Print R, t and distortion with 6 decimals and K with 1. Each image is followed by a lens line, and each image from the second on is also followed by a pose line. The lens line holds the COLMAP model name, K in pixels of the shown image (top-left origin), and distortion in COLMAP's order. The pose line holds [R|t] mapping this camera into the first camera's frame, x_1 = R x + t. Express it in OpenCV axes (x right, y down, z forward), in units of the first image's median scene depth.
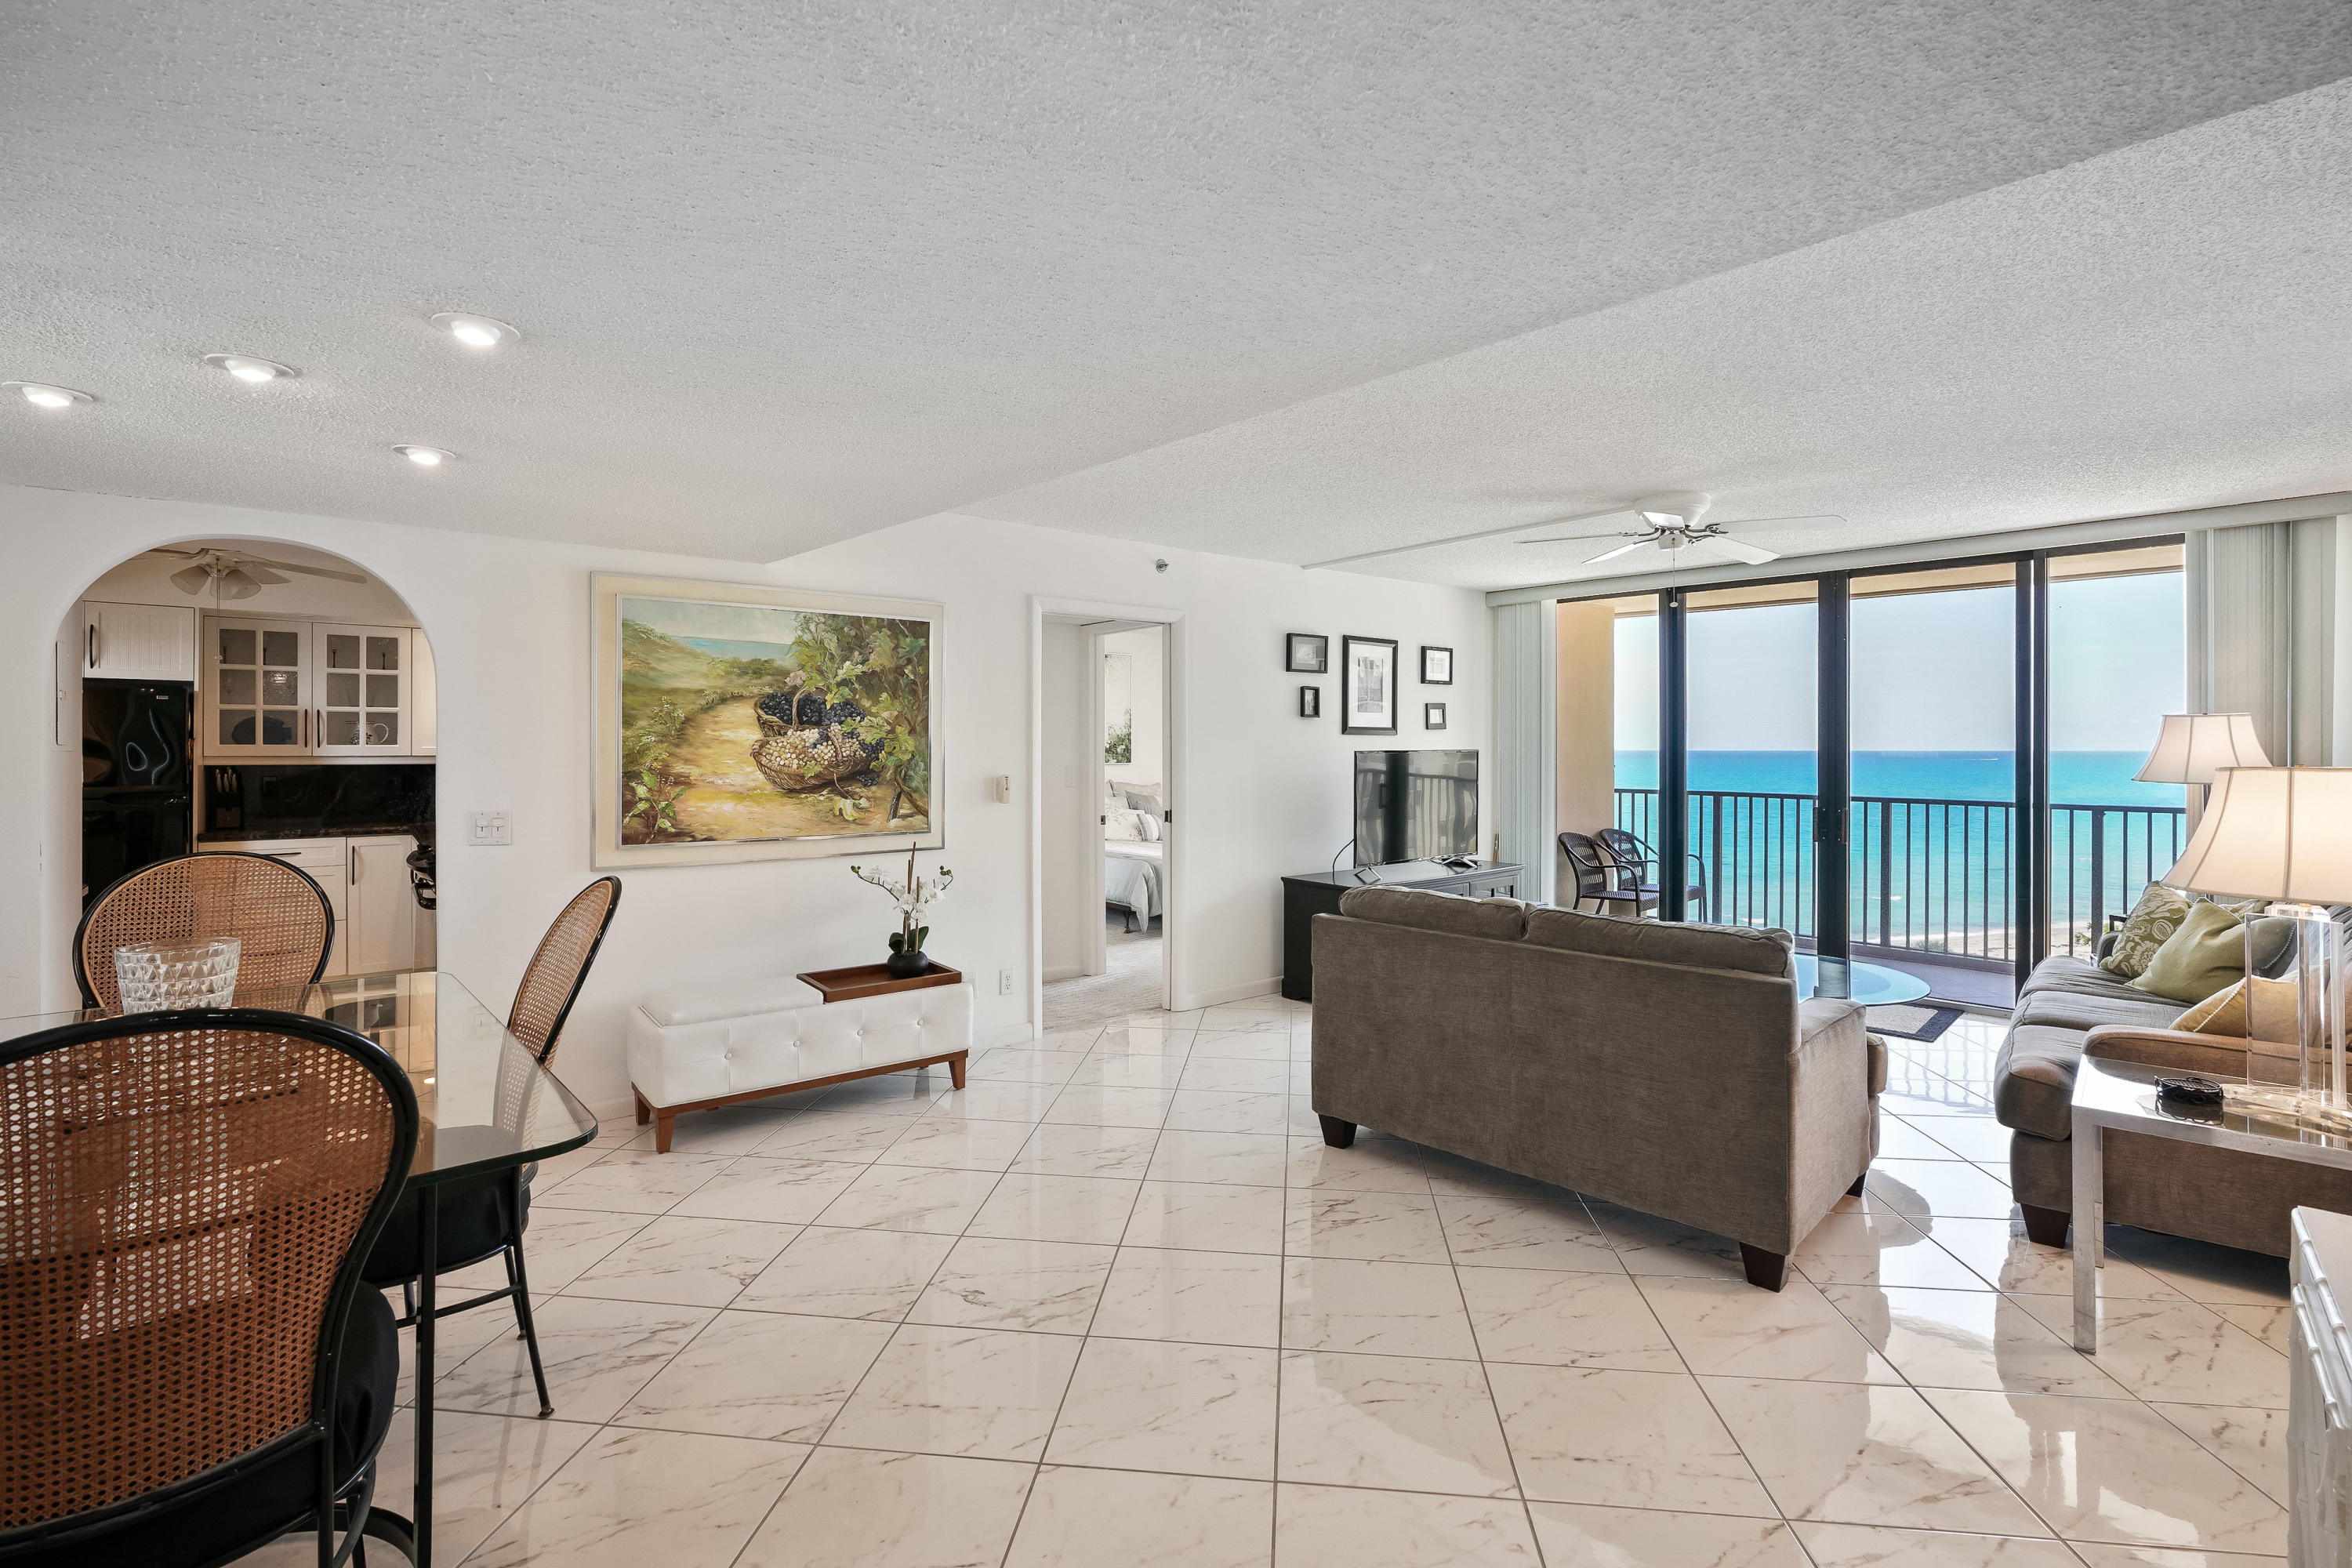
lens RADIAL K [[1061.2, 0, 1185.6], [0, 1061.2, 748.6], [0, 0, 1]] dist [-0.002923, 0.004084]
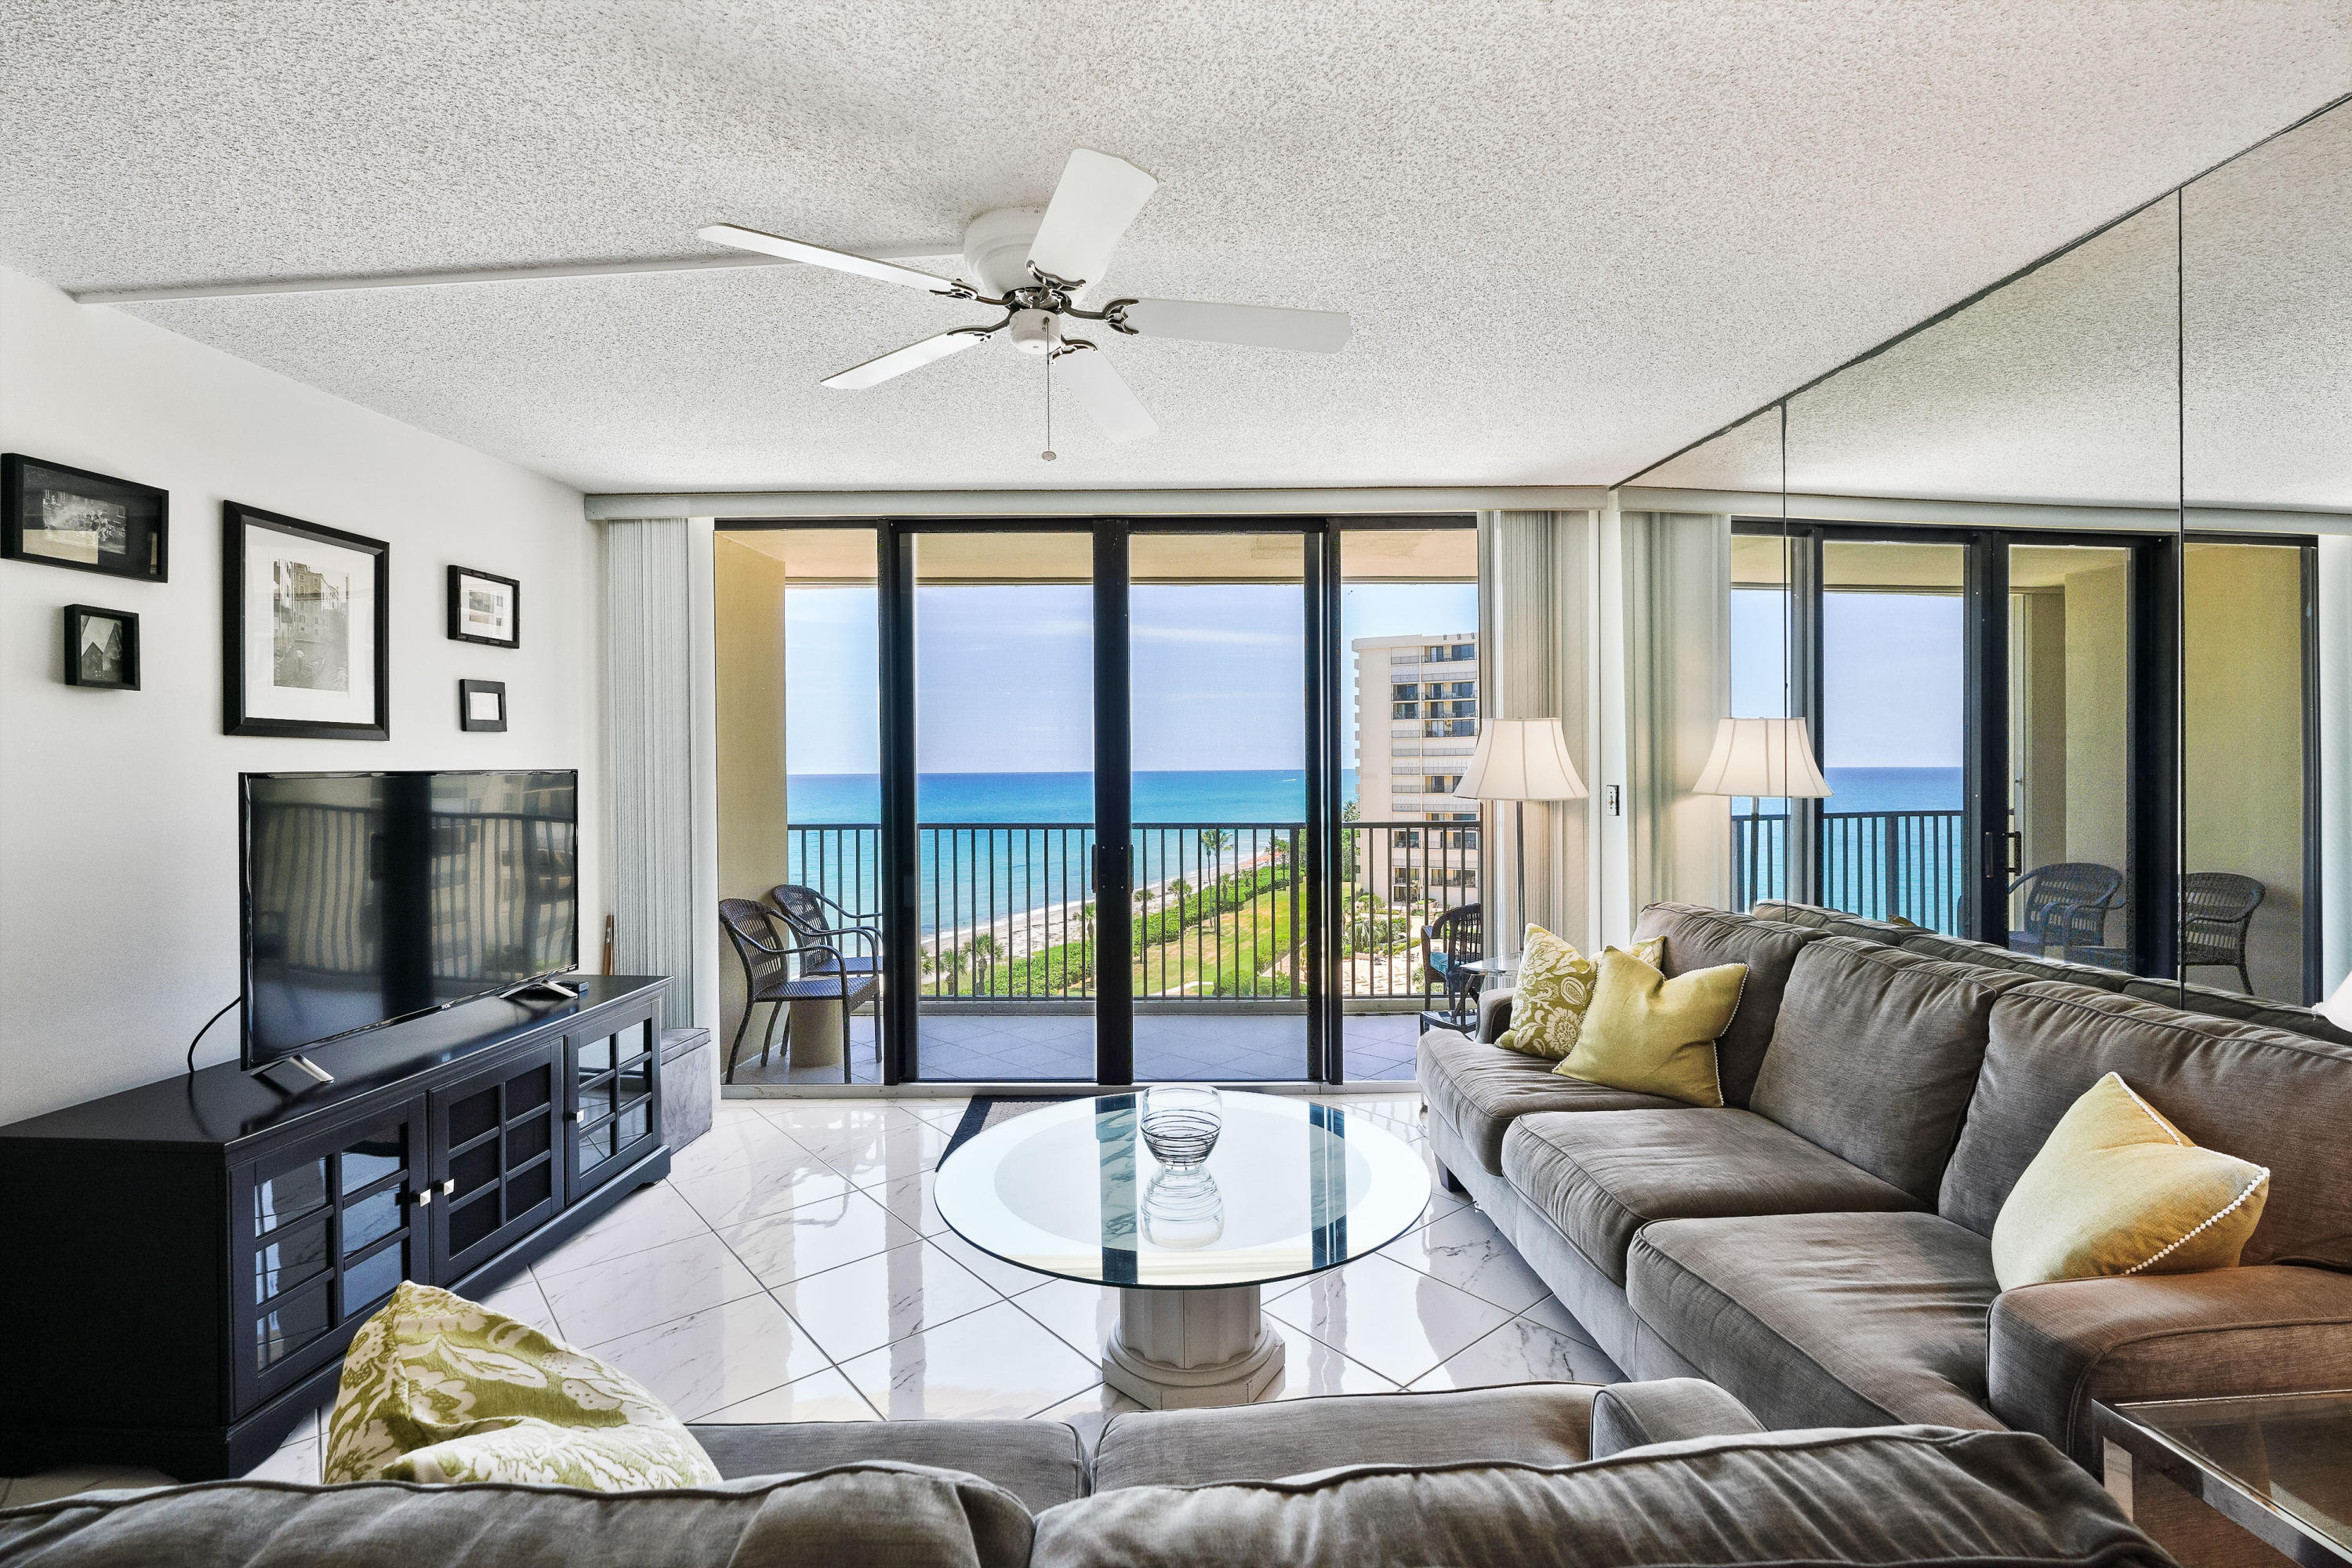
lens RADIAL K [[1061.2, 0, 1184.5], [0, 1061.2, 773.8], [0, 0, 1]] dist [-0.002923, 0.004084]
pose [[0.689804, -0.009648, 0.723932, 0.097745], [0.009582, 0.999945, 0.004196, 0.003590], [-0.723933, 0.004042, 0.689859, 0.399542]]
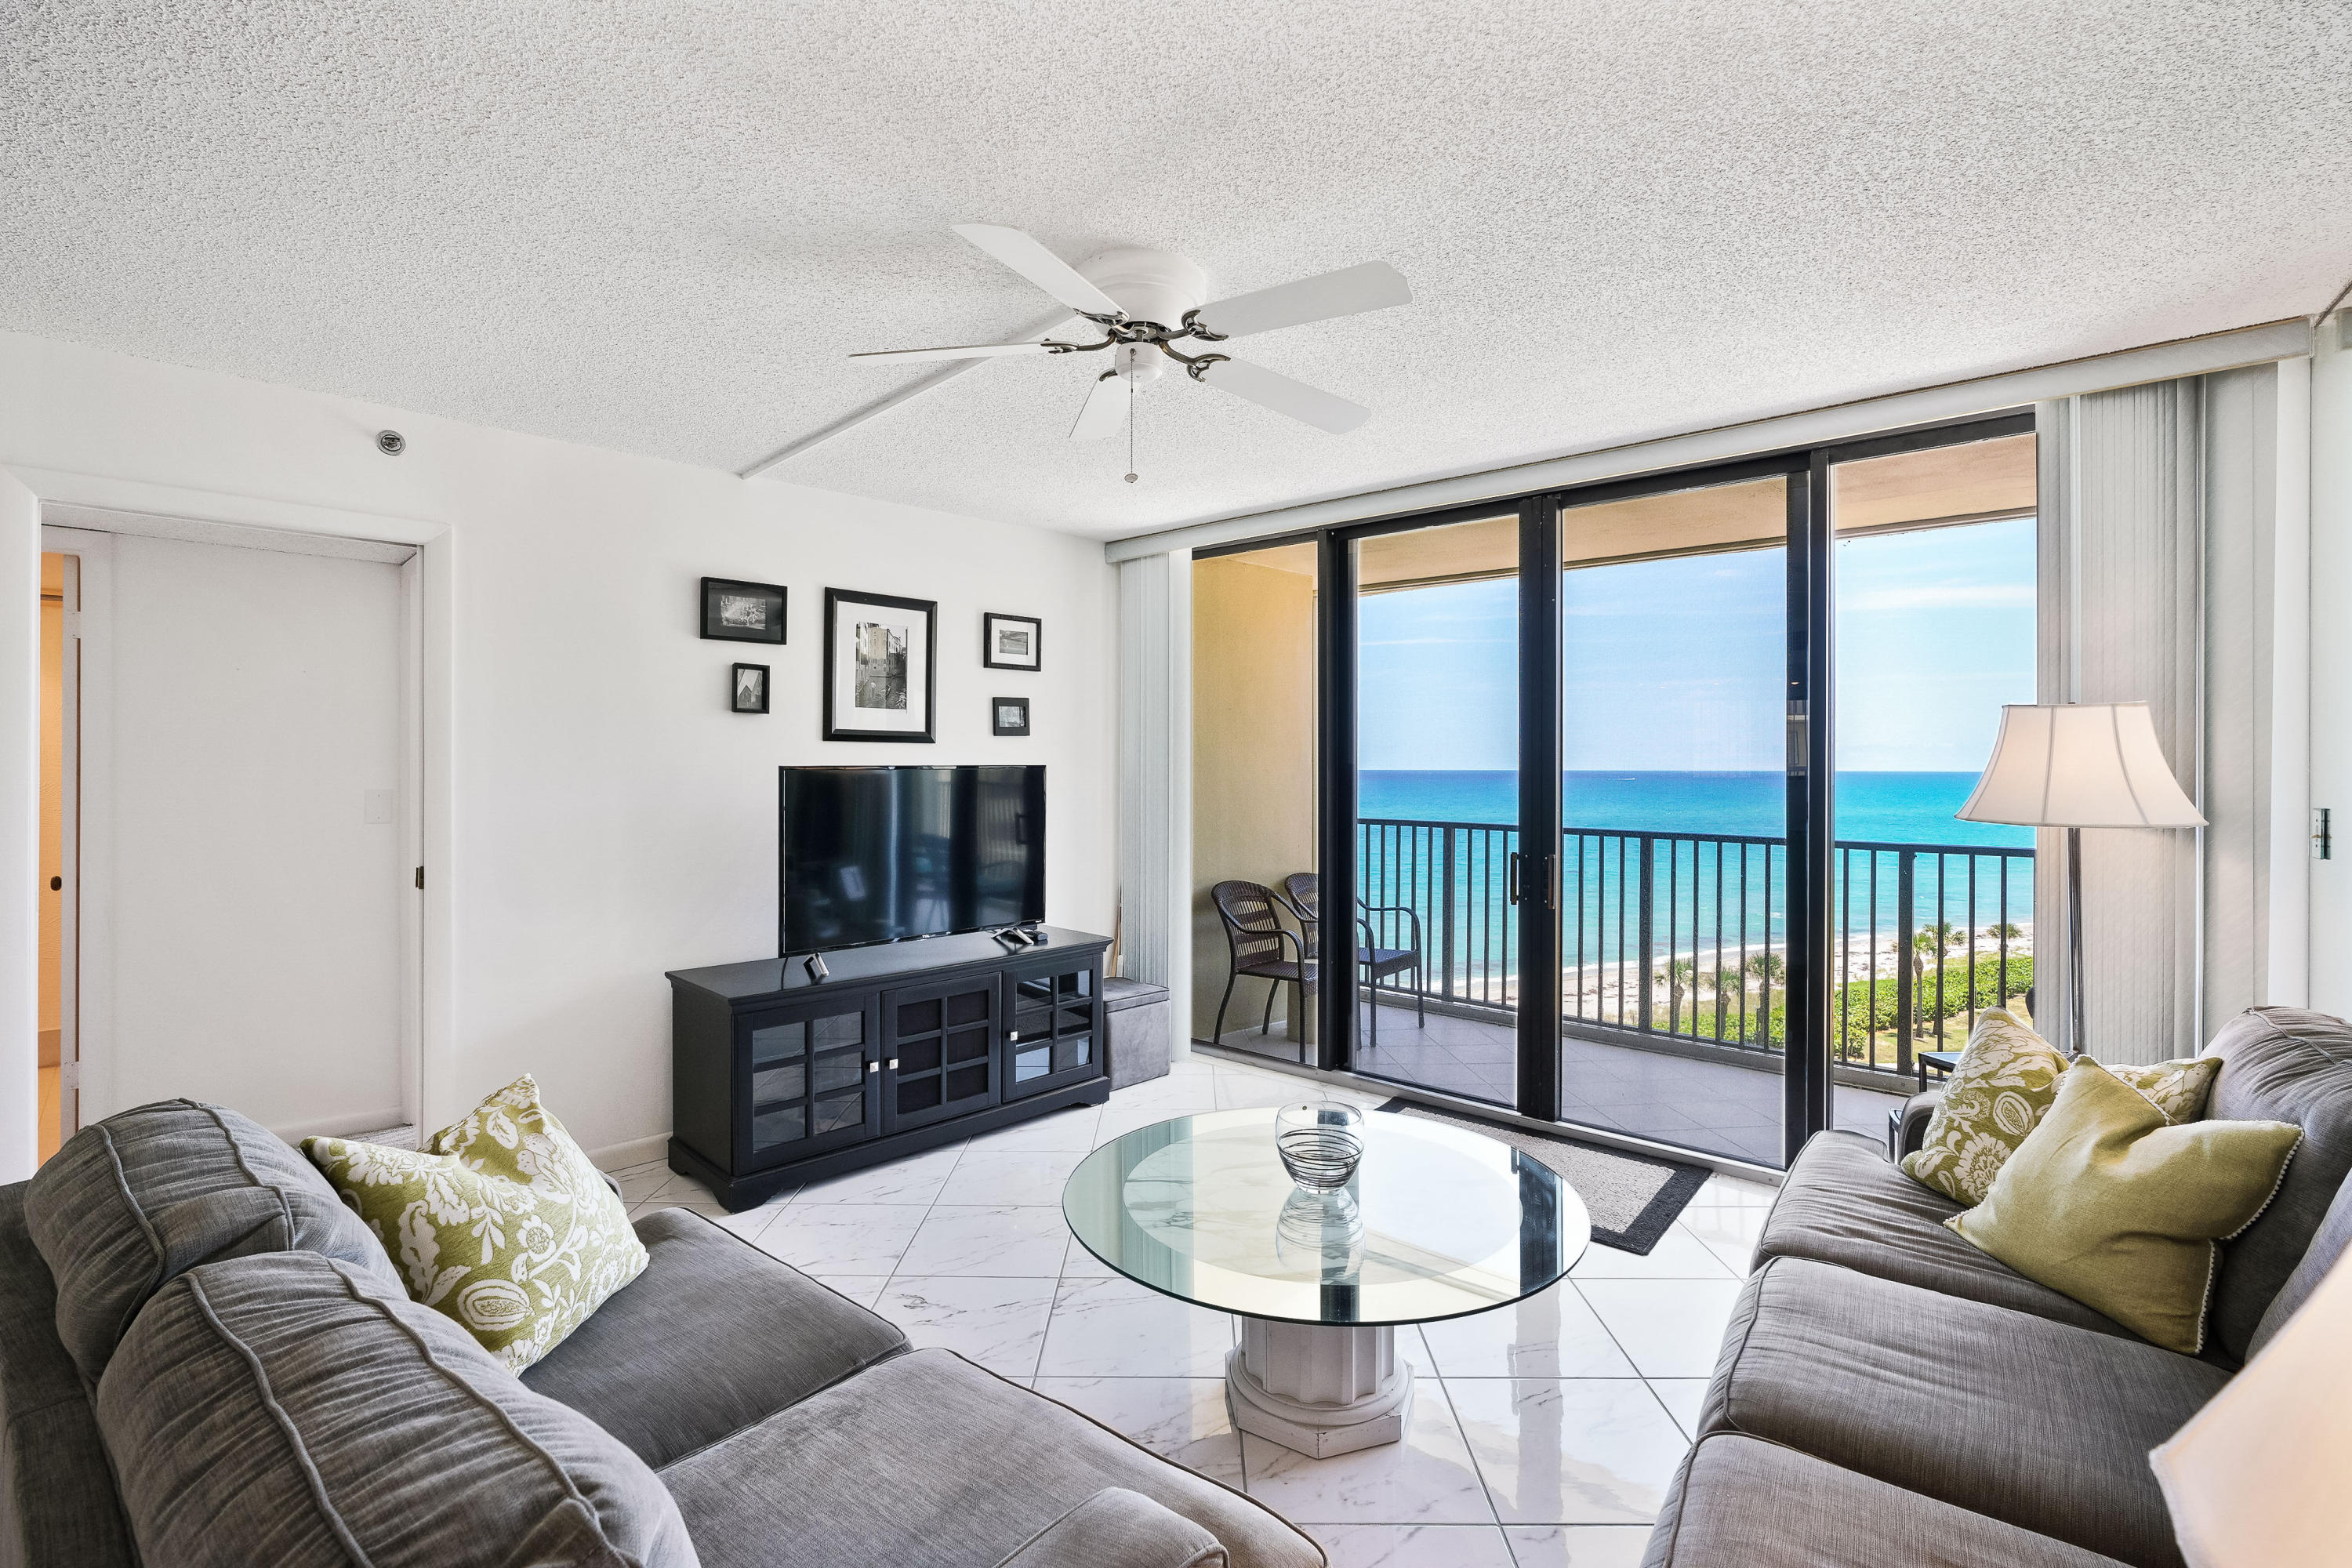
lens RADIAL K [[1061.2, 0, 1179.9], [0, 1061.2, 762.2], [0, 0, 1]] dist [-0.002923, 0.004084]
pose [[0.994910, 0.004383, 0.100672, 0.277683], [-0.003575, 0.999960, -0.008204, 0.003763], [-0.100704, 0.007803, 0.994886, 0.311379]]
